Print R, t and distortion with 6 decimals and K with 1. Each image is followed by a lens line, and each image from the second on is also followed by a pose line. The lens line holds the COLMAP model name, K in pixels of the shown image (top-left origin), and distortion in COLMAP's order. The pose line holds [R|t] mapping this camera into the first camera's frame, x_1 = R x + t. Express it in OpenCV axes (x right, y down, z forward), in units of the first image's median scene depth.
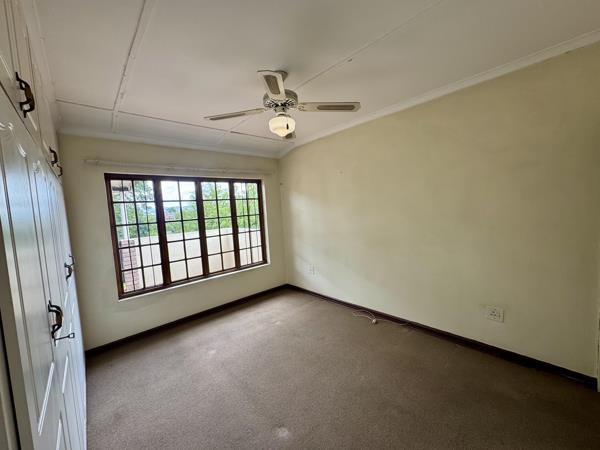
lens RADIAL K [[238.8, 0, 299.2], [0, 238.8, 224.8], [0, 0, 1]] dist [-0.002018, 0.000140]
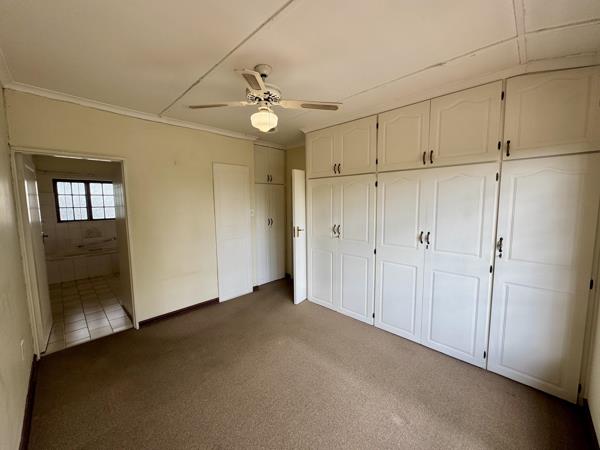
lens RADIAL K [[238.8, 0, 299.2], [0, 238.8, 224.8], [0, 0, 1]] dist [-0.002018, 0.000140]
pose [[-0.995553, 0.073285, -0.059184, -0.070010], [0.062018, 0.982829, 0.173784, -0.088293], [0.070903, 0.169340, -0.983004, 1.148907]]
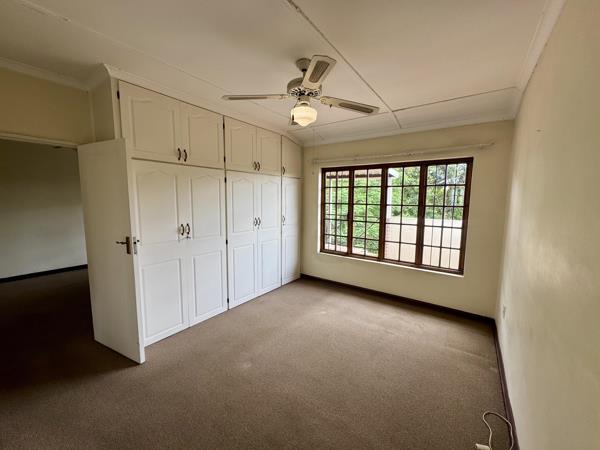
lens RADIAL K [[238.8, 0, 299.2], [0, 238.8, 224.8], [0, 0, 1]] dist [-0.002018, 0.000140]
pose [[0.211130, 0.172497, -0.962117, 0.537968], [-0.093172, 0.983375, 0.155862, -0.067601], [0.973007, 0.056735, 0.223692, 0.438177]]
